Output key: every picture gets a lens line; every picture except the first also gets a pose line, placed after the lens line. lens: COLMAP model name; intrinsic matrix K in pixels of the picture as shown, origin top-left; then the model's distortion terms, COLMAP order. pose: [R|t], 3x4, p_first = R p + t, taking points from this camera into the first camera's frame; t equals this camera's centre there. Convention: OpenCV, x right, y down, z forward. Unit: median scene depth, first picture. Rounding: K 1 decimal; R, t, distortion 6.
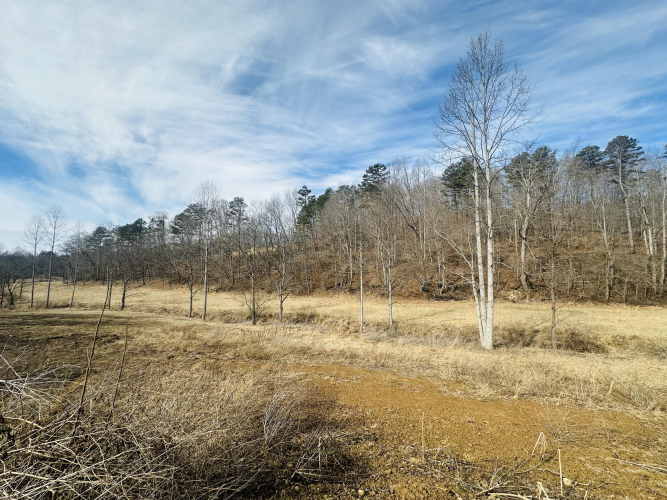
lens RADIAL K [[267.5, 0, 330.4], [0, 267.5, 252.3], [0, 0, 1]] dist [-0.006934, 0.001241]
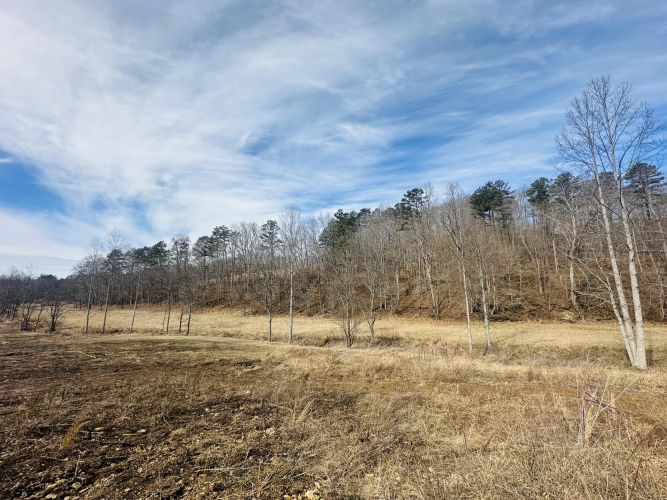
lens RADIAL K [[267.5, 0, 334.4], [0, 267.5, 250.0], [0, 0, 1]] dist [-0.006934, 0.001241]
pose [[0.999819, -0.004676, 0.018458, -0.281562], [0.006298, 0.996026, -0.088839, -0.003541], [-0.017969, 0.088940, 0.995875, -0.015537]]
